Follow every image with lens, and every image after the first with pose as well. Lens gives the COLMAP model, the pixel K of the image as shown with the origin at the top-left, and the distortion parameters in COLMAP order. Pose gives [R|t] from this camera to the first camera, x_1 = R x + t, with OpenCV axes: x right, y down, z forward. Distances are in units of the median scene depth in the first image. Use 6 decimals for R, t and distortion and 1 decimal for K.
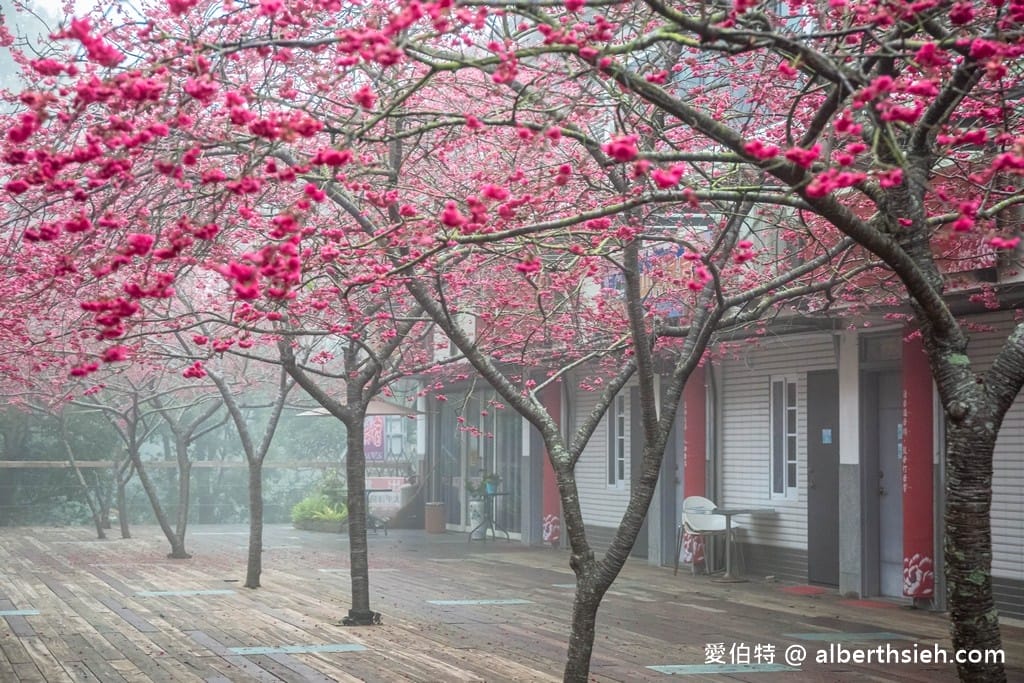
lens RADIAL K [[1985.3, 0, 512.0], [0, 1985.3, 341.5], [0, 0, 1]] dist [0.139613, 0.143106]
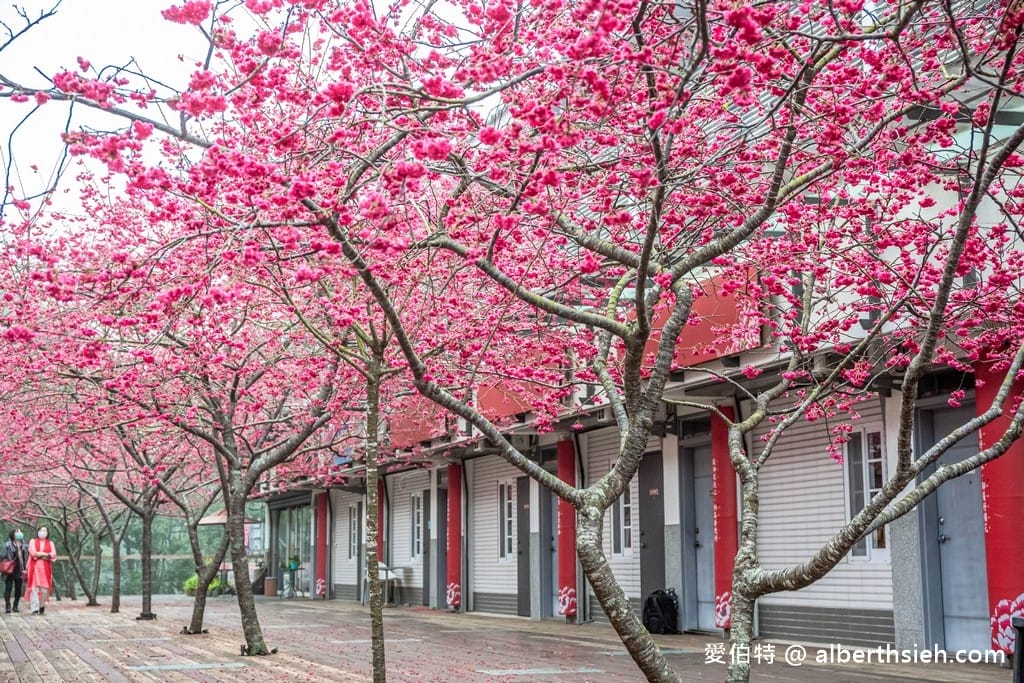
lens RADIAL K [[1463.6, 0, 511.2], [0, 1463.6, 360.6], [0, 0, 1]] dist [0.094182, -0.009940]
pose [[0.998934, -0.003868, 0.045994, 0.165129], [0.007715, 0.996456, -0.083762, 0.009540], [-0.045507, 0.084028, 0.995424, -0.365301]]
